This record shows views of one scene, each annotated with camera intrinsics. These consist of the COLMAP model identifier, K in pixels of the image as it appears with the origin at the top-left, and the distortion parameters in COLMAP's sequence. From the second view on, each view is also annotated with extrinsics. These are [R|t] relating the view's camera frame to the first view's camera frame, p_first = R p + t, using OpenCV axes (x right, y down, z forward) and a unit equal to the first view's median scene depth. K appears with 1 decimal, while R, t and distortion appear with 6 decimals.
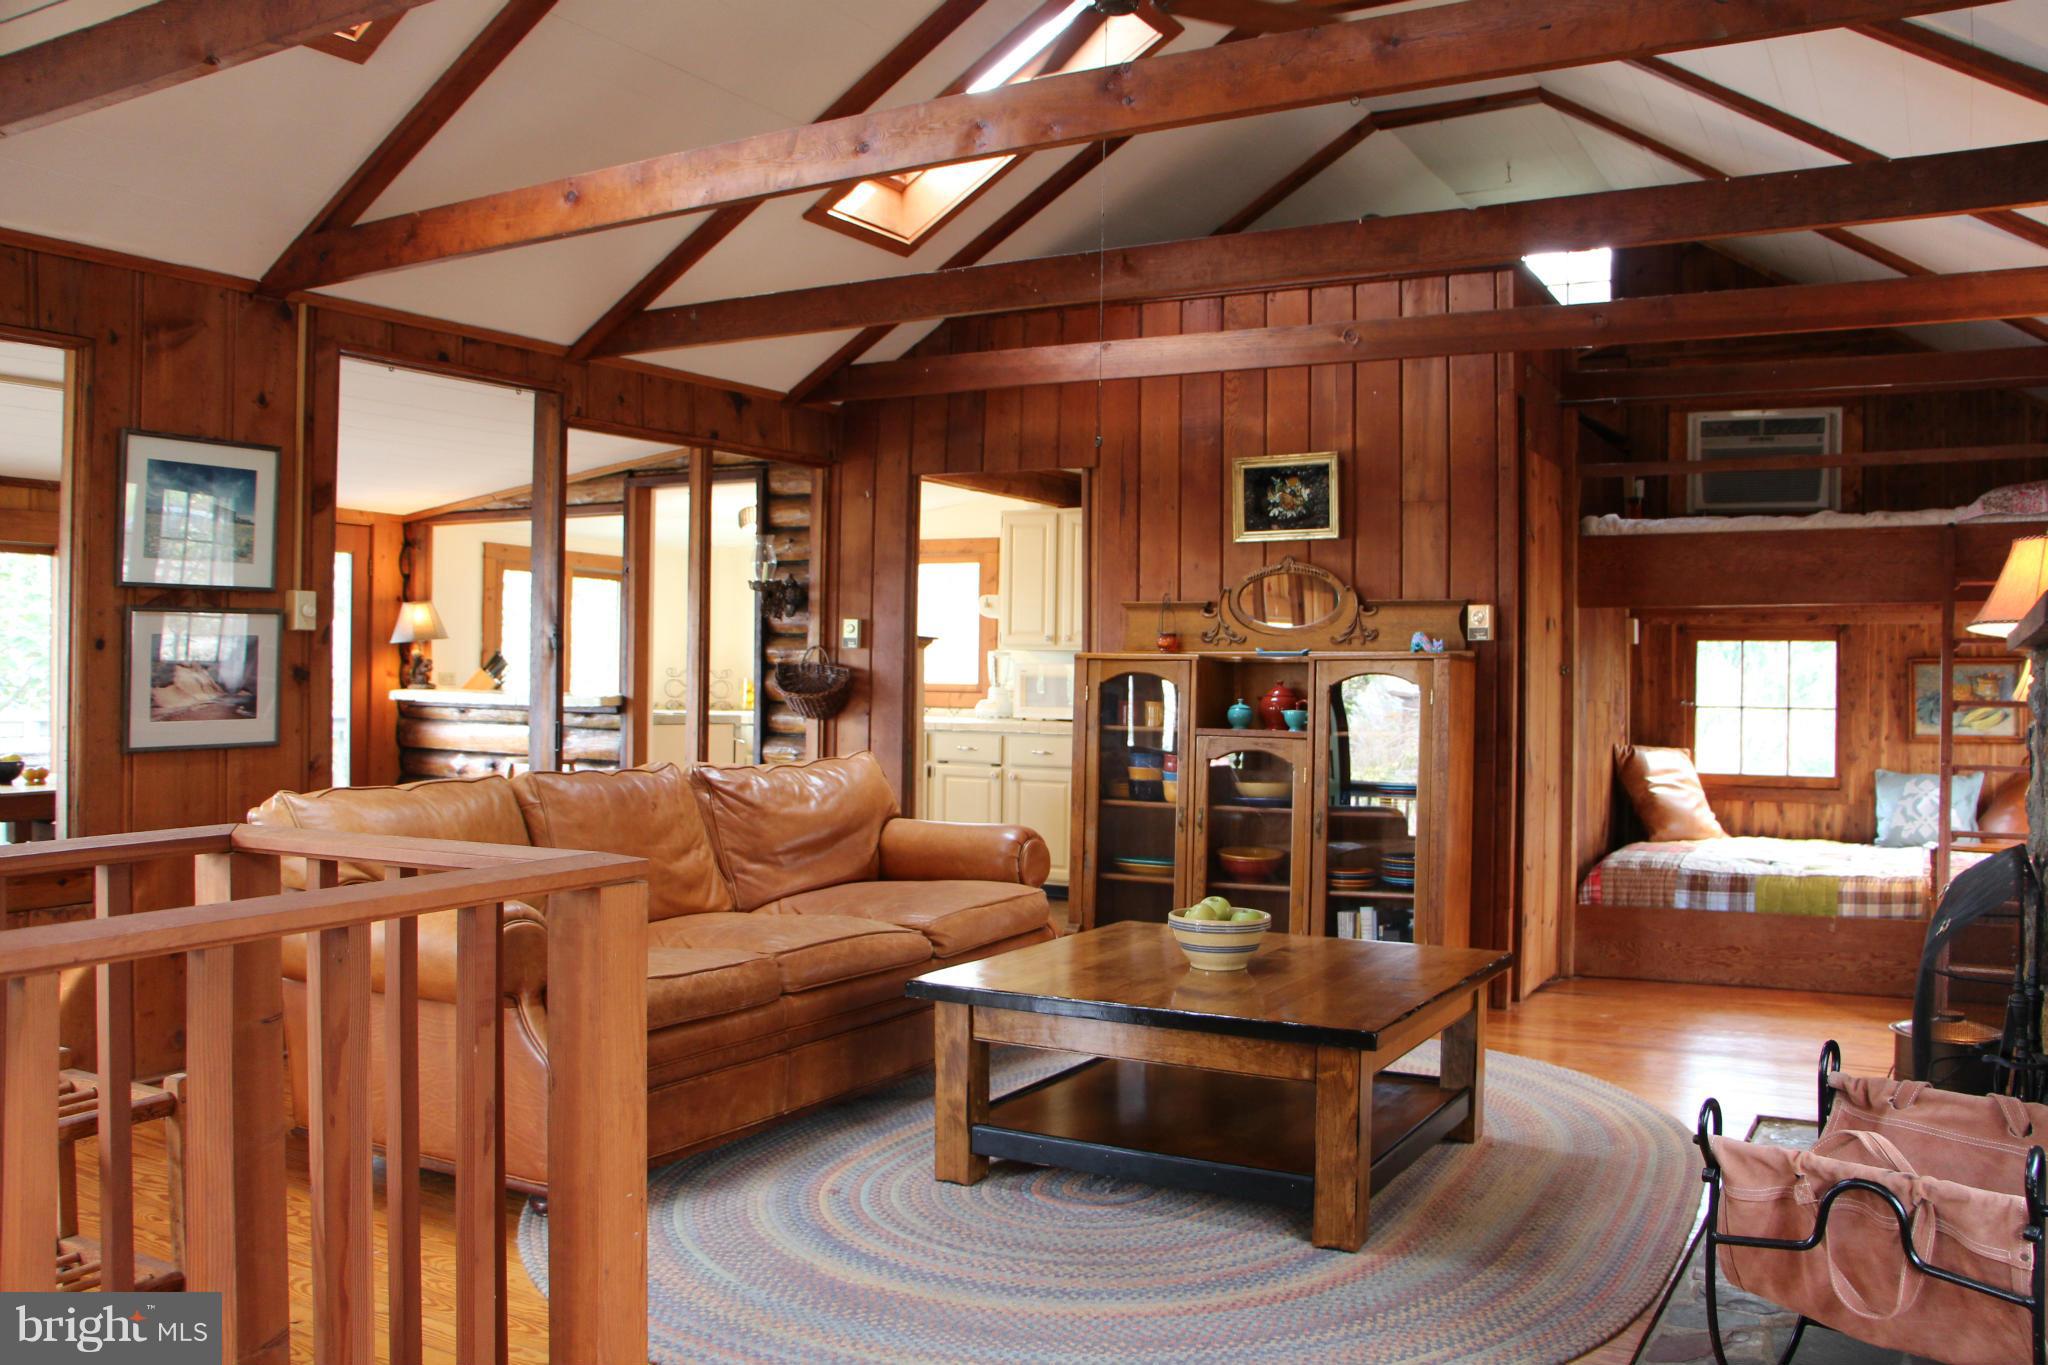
lens RADIAL K [[1661.3, 0, 1024.0], [0, 1661.3, 682.5], [0, 0, 1]] dist [-0.211966, 0.166139]
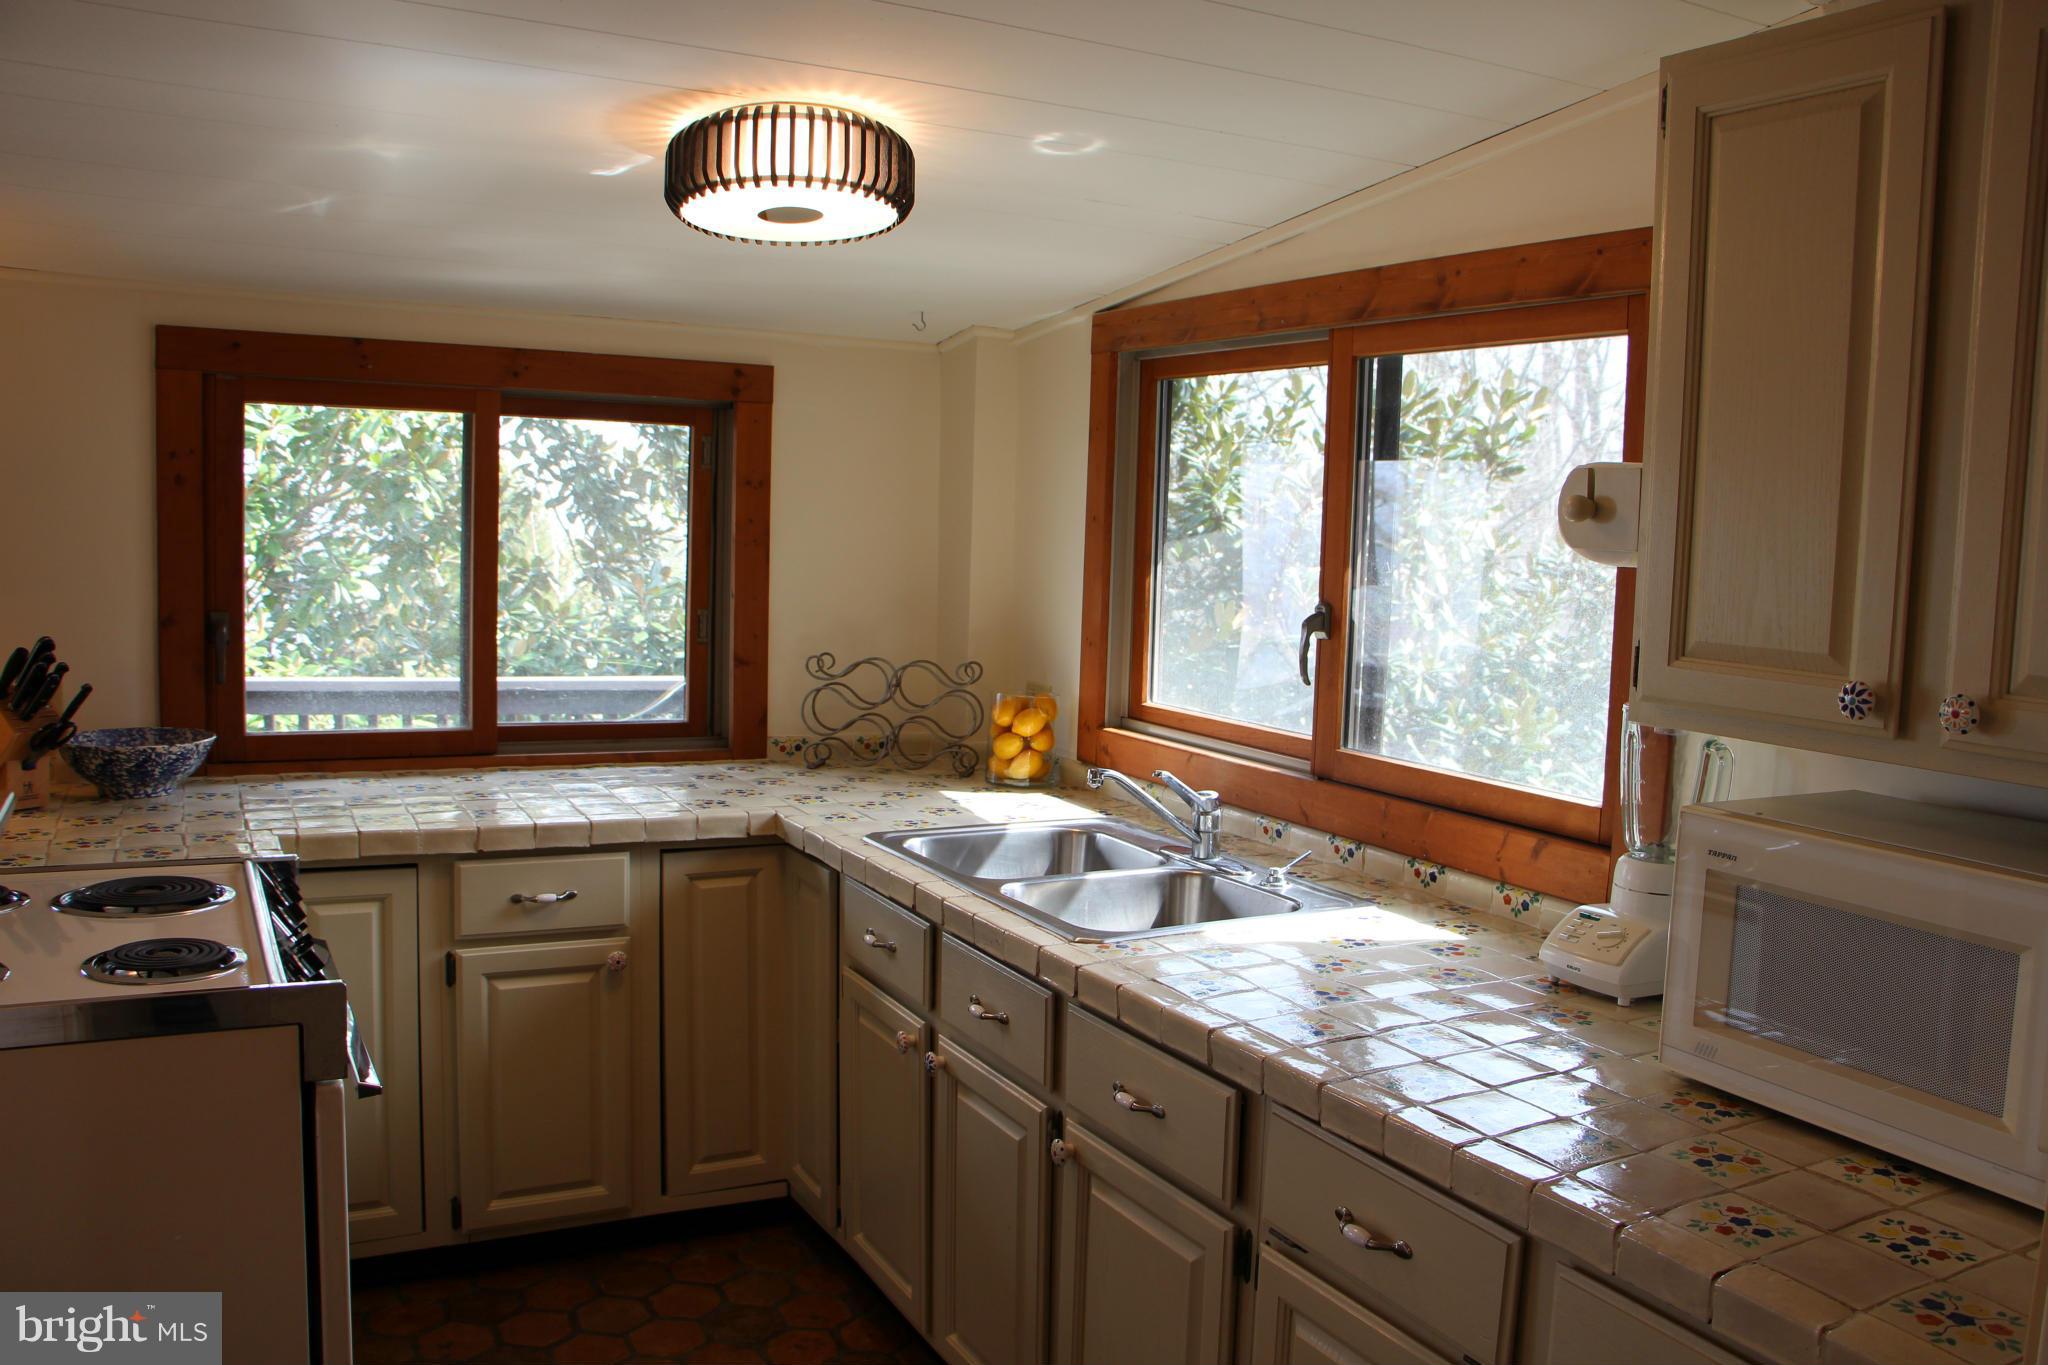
lens RADIAL K [[1661.3, 0, 1024.0], [0, 1661.3, 682.5], [0, 0, 1]] dist [-0.211966, 0.166139]
pose [[0.839426, 0.070504, -0.538881, 0.031364], [-0.028234, 0.995868, 0.086313, -0.041184], [0.542740, -0.057238, 0.837948, 0.790953]]
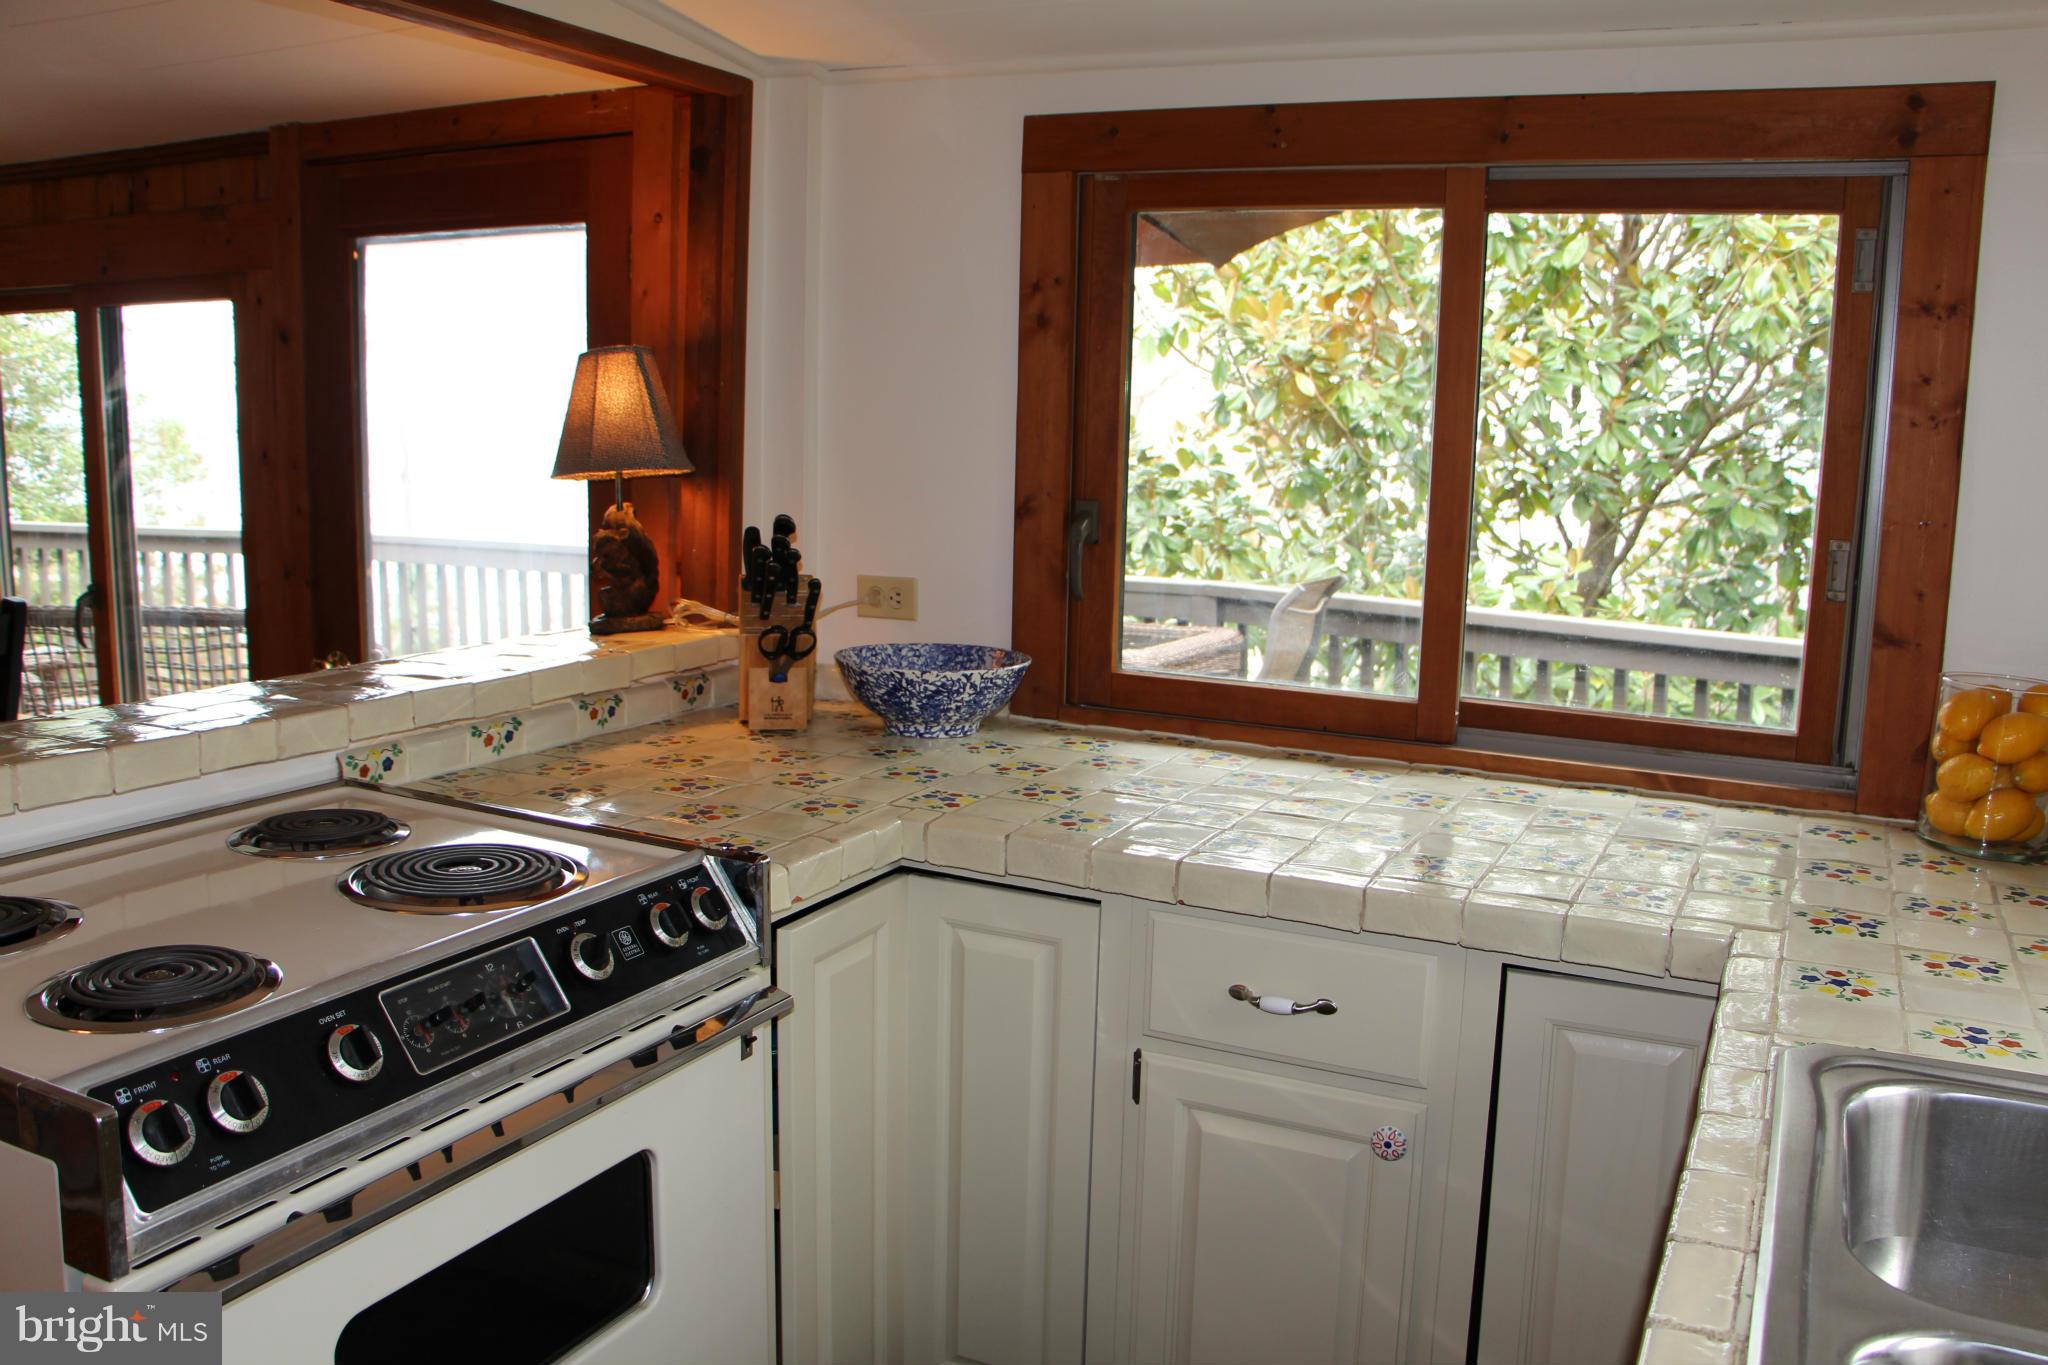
lens RADIAL K [[1661.3, 0, 1024.0], [0, 1661.3, 682.5], [0, 0, 1]] dist [-0.211966, 0.166139]
pose [[0.041715, 0.144374, -0.988644, -0.041767], [-0.030783, 0.989221, 0.143159, -0.029901], [0.998655, 0.024462, 0.045709, 0.973529]]
